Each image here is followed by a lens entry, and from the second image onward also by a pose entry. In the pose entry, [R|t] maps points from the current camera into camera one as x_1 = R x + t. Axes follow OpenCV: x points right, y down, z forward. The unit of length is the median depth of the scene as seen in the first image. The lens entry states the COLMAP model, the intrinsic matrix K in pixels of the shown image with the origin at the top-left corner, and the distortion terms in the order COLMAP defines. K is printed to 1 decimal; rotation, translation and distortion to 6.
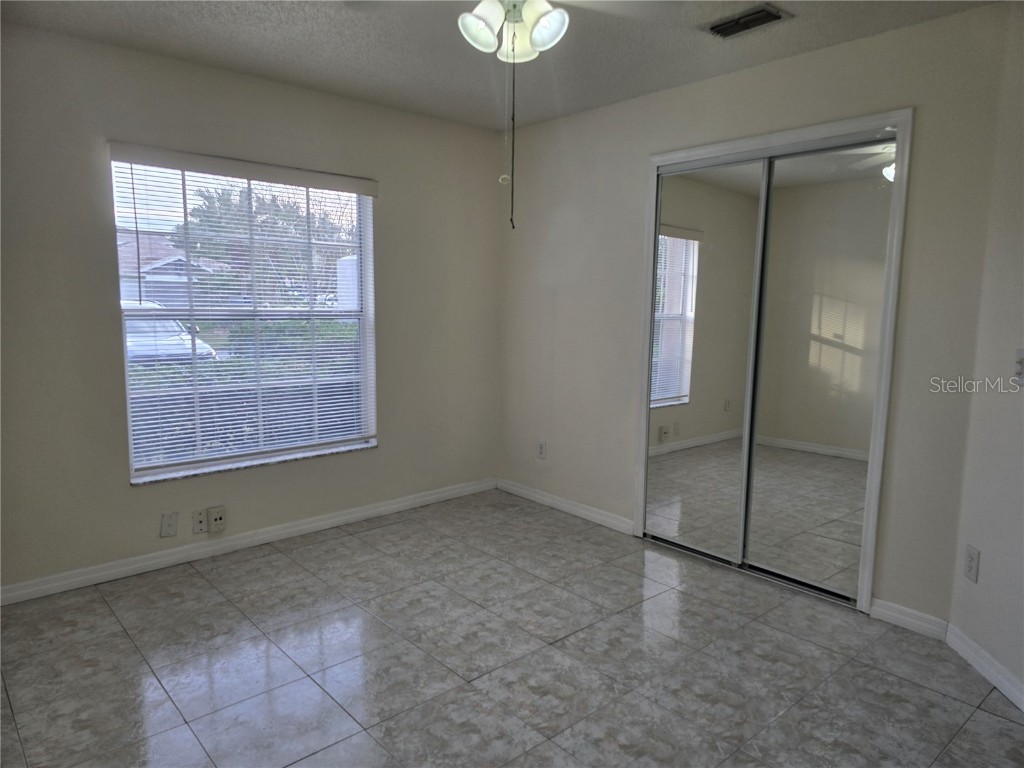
lens RADIAL K [[686.8, 0, 514.5], [0, 686.8, 382.8], [0, 0, 1]] dist [0.044052, -0.037470]
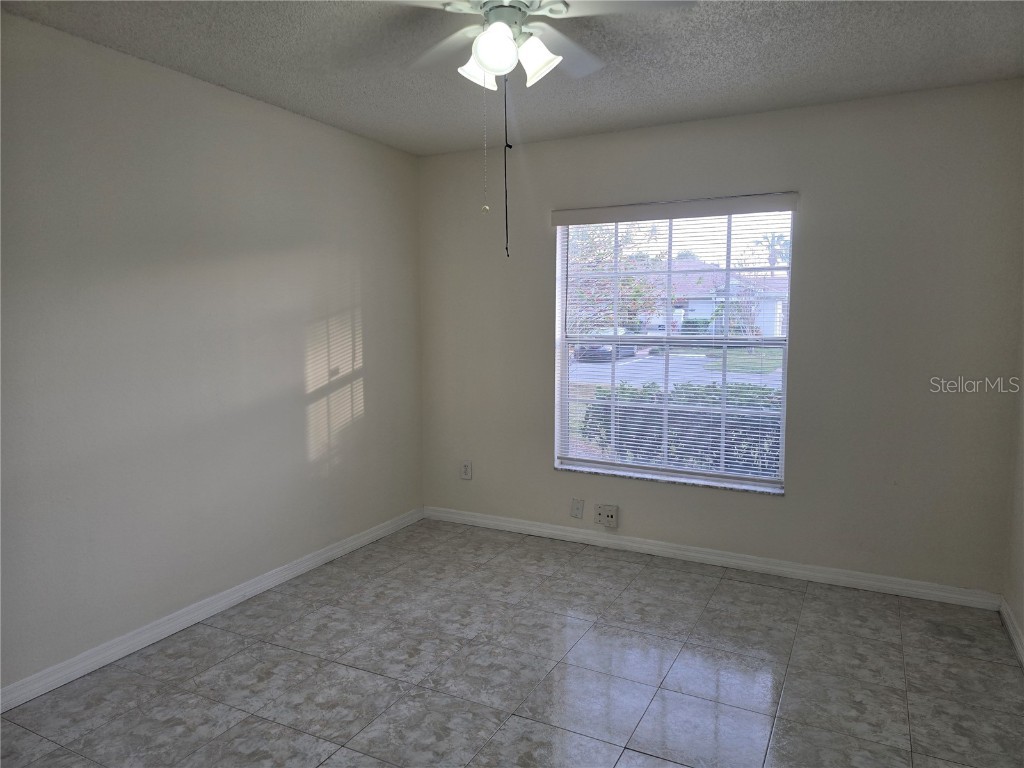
lens RADIAL K [[686.8, 0, 512.9], [0, 686.8, 374.8], [0, 0, 1]] dist [0.044052, -0.037470]
pose [[0.361146, 0.068685, -0.929976, 0.535113], [-0.118403, 0.992589, 0.027329, -0.046329], [0.924962, 0.100243, 0.366602, 0.392140]]
